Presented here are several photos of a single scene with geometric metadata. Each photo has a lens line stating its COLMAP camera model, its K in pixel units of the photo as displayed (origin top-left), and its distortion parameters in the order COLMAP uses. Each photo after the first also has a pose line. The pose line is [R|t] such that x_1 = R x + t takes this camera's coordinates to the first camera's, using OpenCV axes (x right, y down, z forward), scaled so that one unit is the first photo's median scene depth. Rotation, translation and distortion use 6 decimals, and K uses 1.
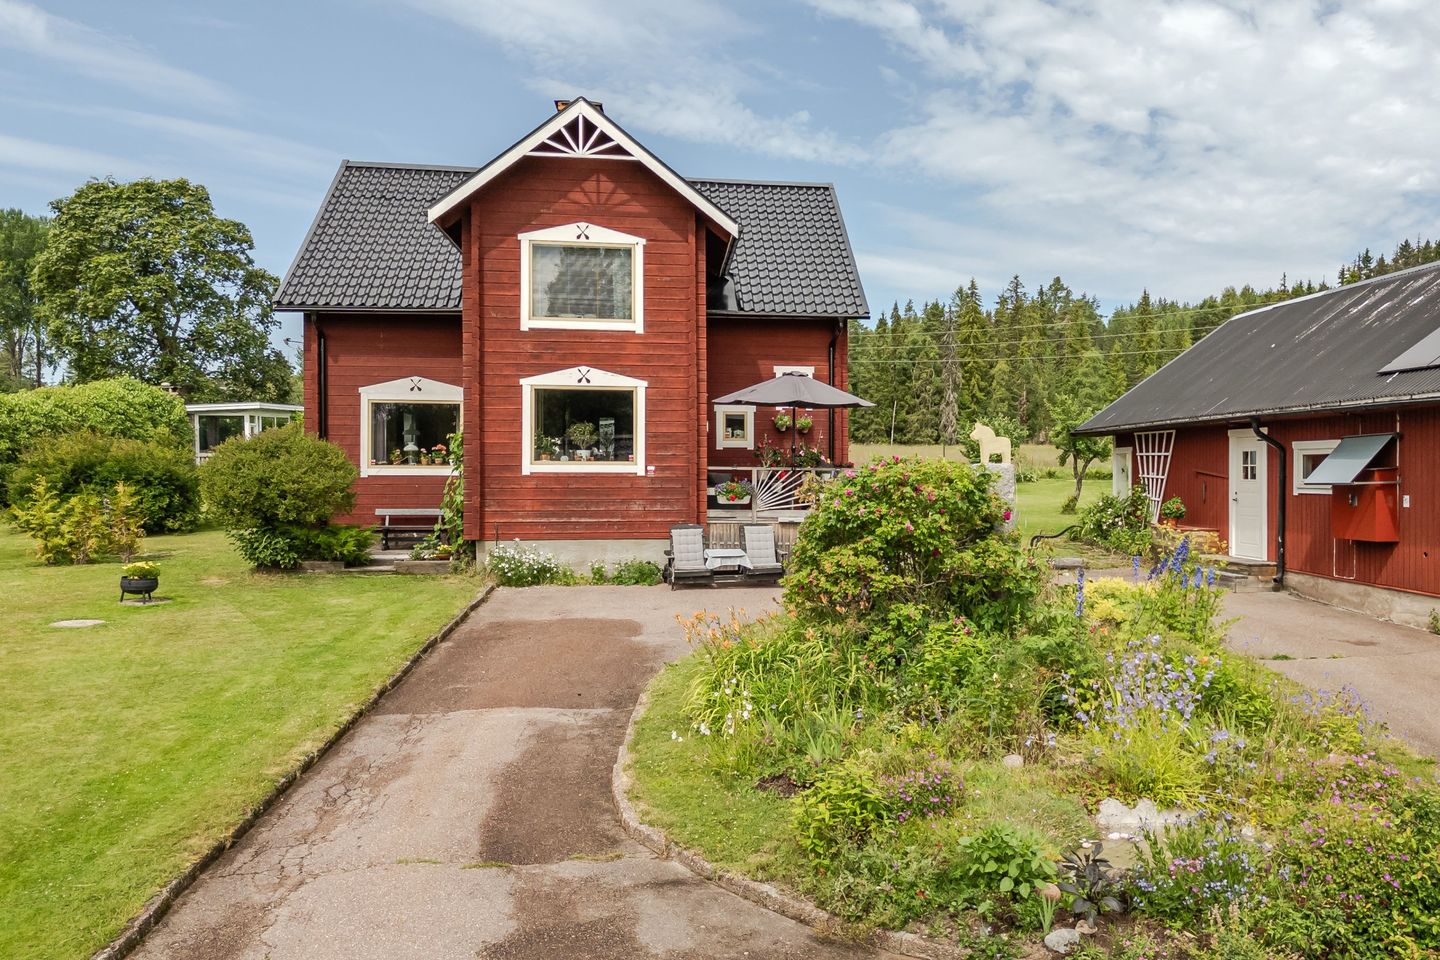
lens RADIAL K [[1264.8, 0, 874.9], [0, 1264.8, 478.0], [0, 0, 1]] dist [0.082747, -0.111317]
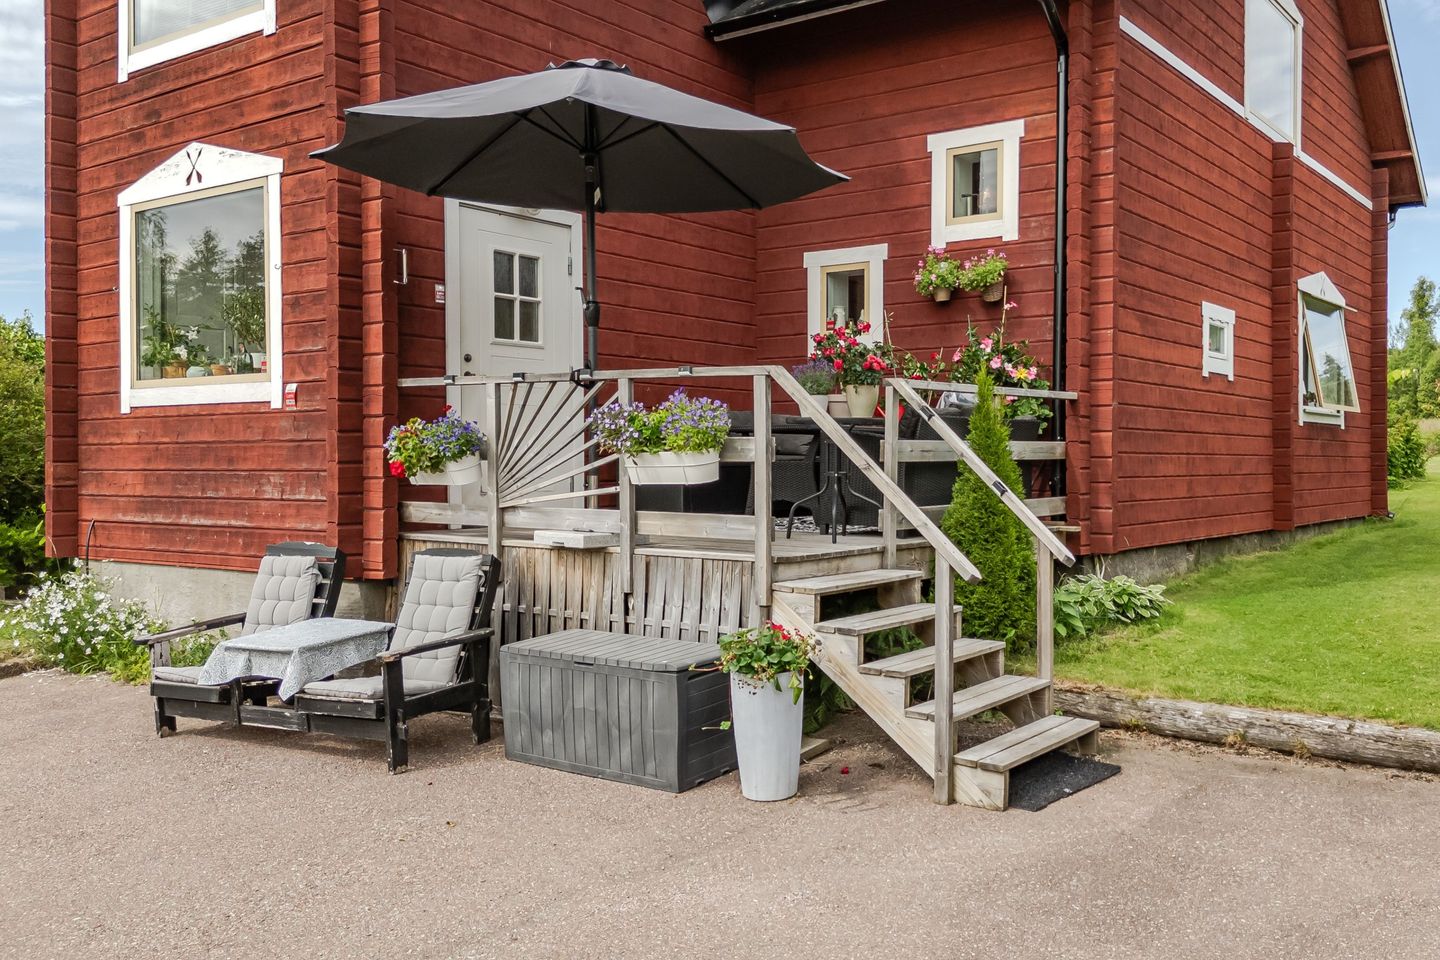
lens RADIAL K [[1287.3, 0, 815.9], [0, 1287.3, 478.3], [0, 0, 1]] dist [0.108216, -0.167612]
pose [[0.719828, 0.005334, -0.694132, 0.204098], [-0.003787, 0.999986, 0.003757, 0.017013], [0.694142, -0.000075, 0.719838, 0.826035]]
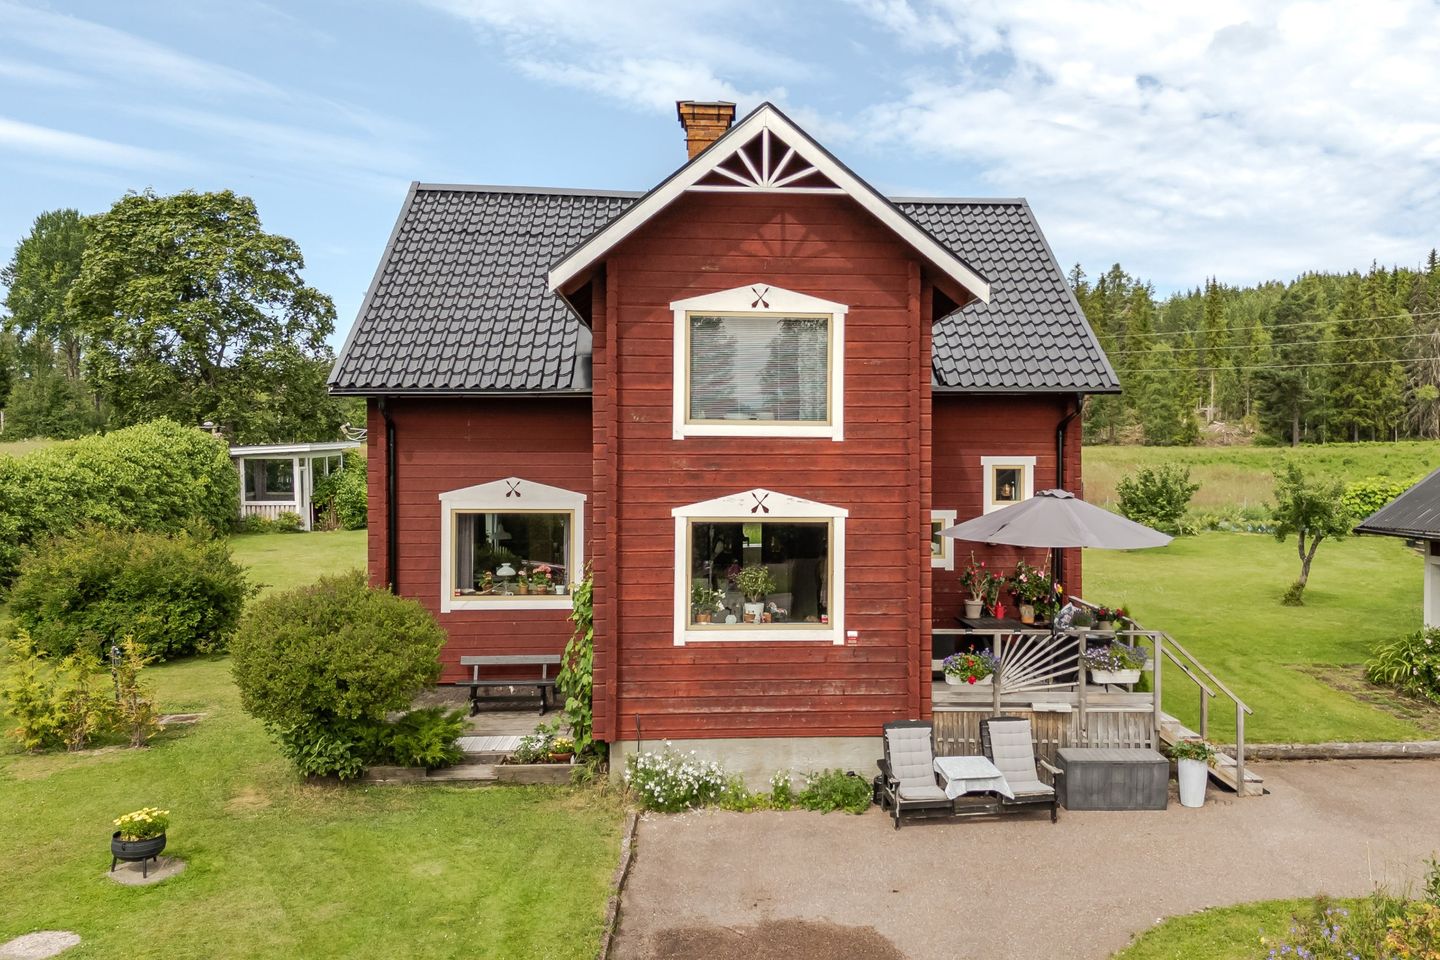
lens RADIAL K [[1287.3, 0, 815.9], [0, 1287.3, 478.3], [0, 0, 1]] dist [0.108216, -0.167612]
pose [[0.996982, 0.002383, -0.077593, -0.141763], [-0.001847, 0.999974, 0.006975, -0.097595], [0.077608, -0.006810, 0.996961, 0.293635]]
